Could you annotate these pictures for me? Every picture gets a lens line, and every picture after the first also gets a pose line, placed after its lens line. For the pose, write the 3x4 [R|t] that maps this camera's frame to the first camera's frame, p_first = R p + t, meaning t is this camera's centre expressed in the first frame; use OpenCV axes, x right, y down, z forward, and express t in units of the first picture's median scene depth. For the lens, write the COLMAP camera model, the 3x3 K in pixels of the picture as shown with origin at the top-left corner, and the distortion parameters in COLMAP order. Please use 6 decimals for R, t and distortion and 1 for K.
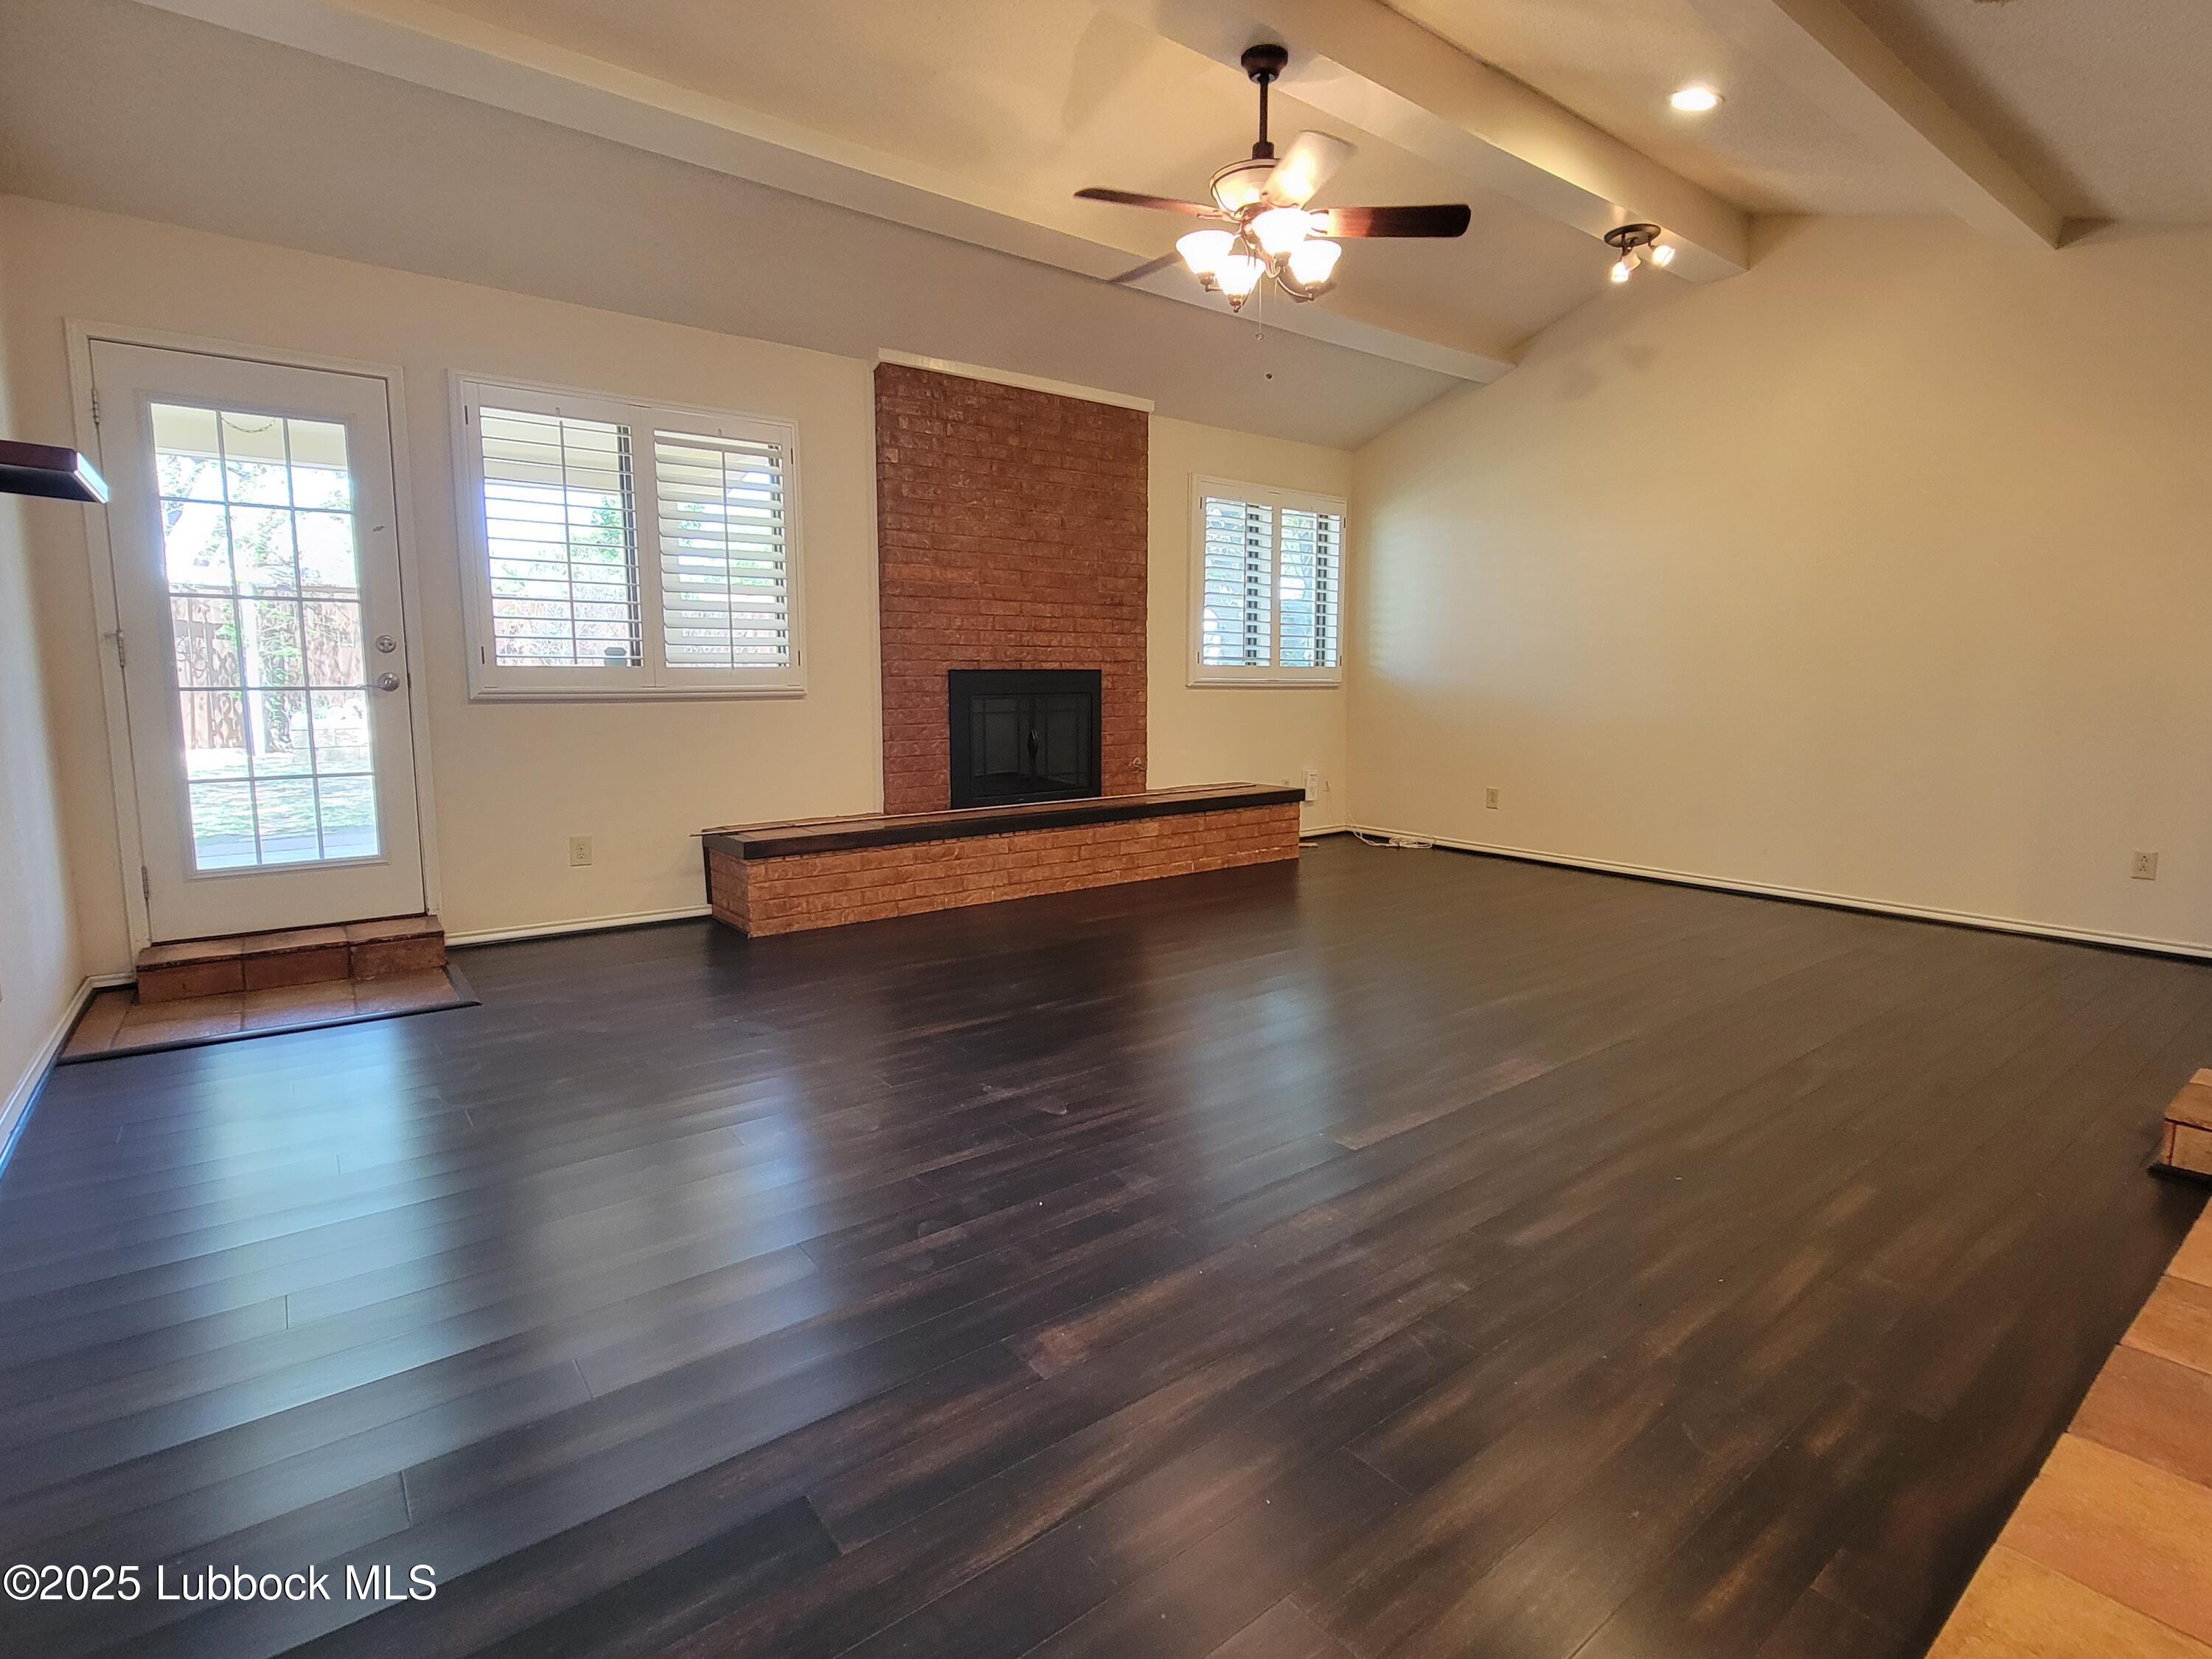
lens RADIAL K [[1099.3, 0, 1114.1], [0, 1099.3, 793.4], [0, 0, 1]] dist [0.000487, 0.000364]
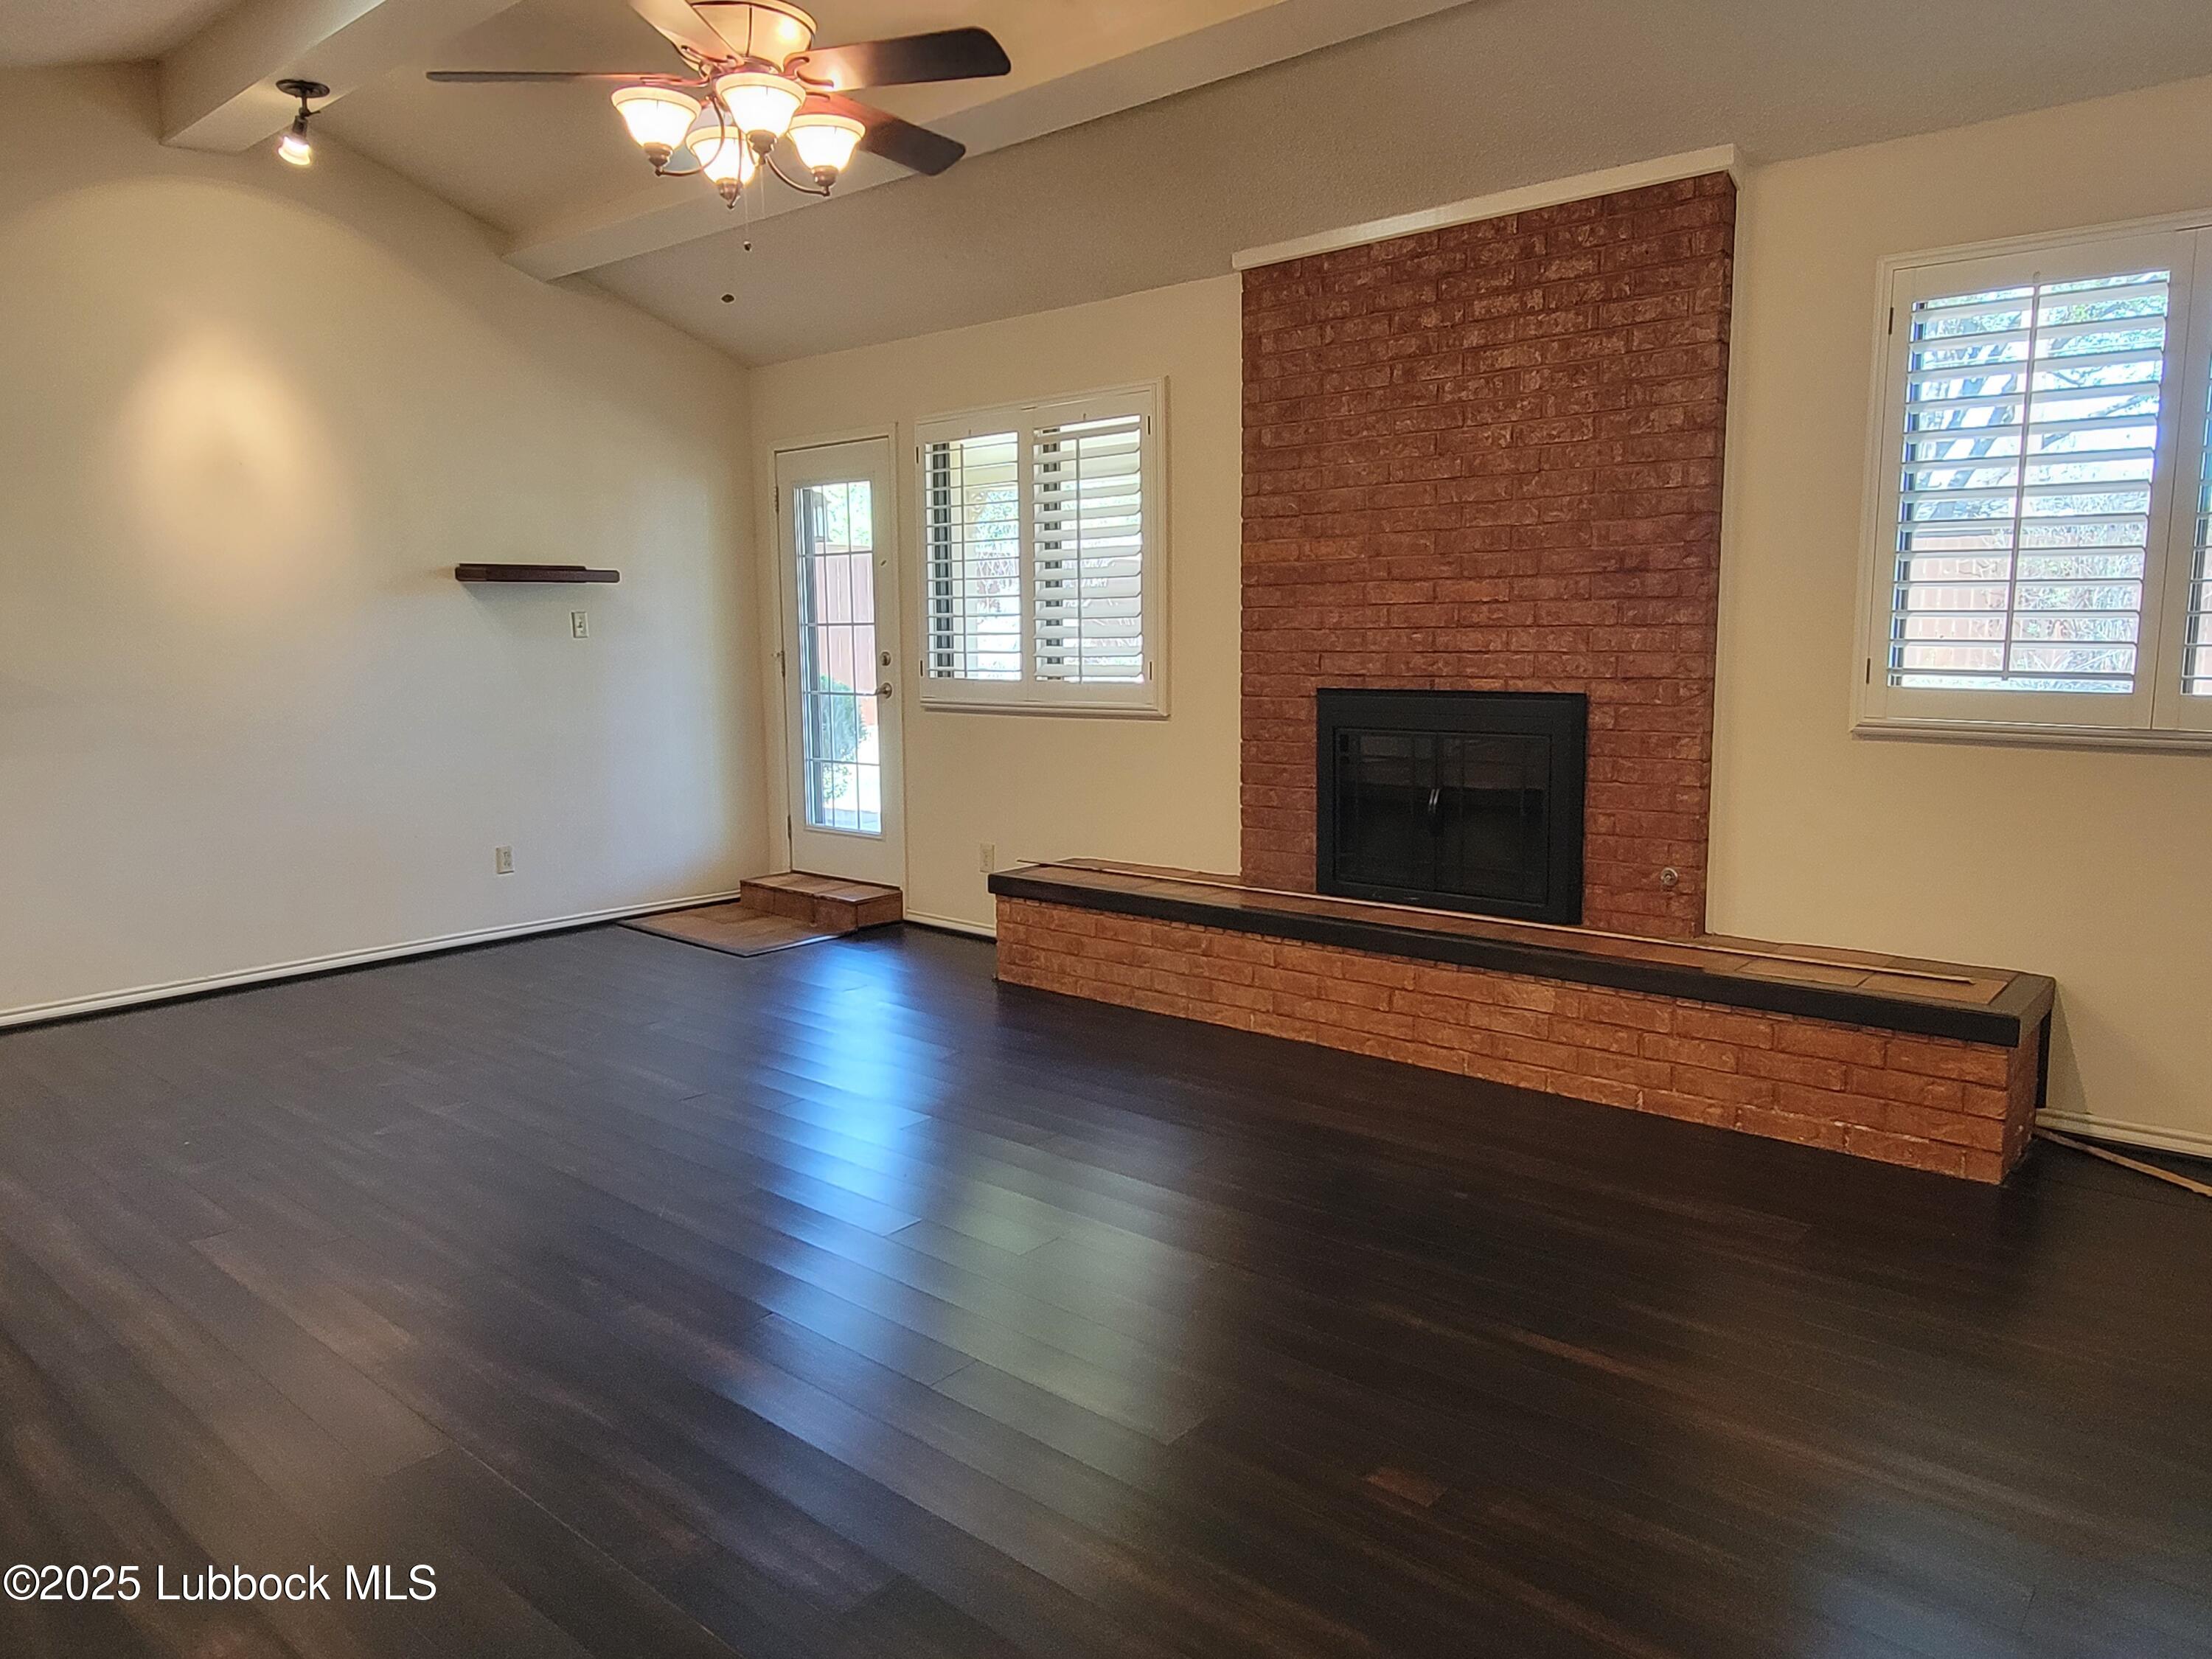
lens RADIAL K [[1436.3, 0, 1107.8], [0, 1436.3, 822.1], [0, 0, 1]] dist [-0.005187, 0.000963]
pose [[0.213403, 0.116569, -0.969985, 0.690958], [-0.106044, 0.989754, 0.095615, -0.101129], [0.971192, 0.082457, 0.223578, 0.676276]]
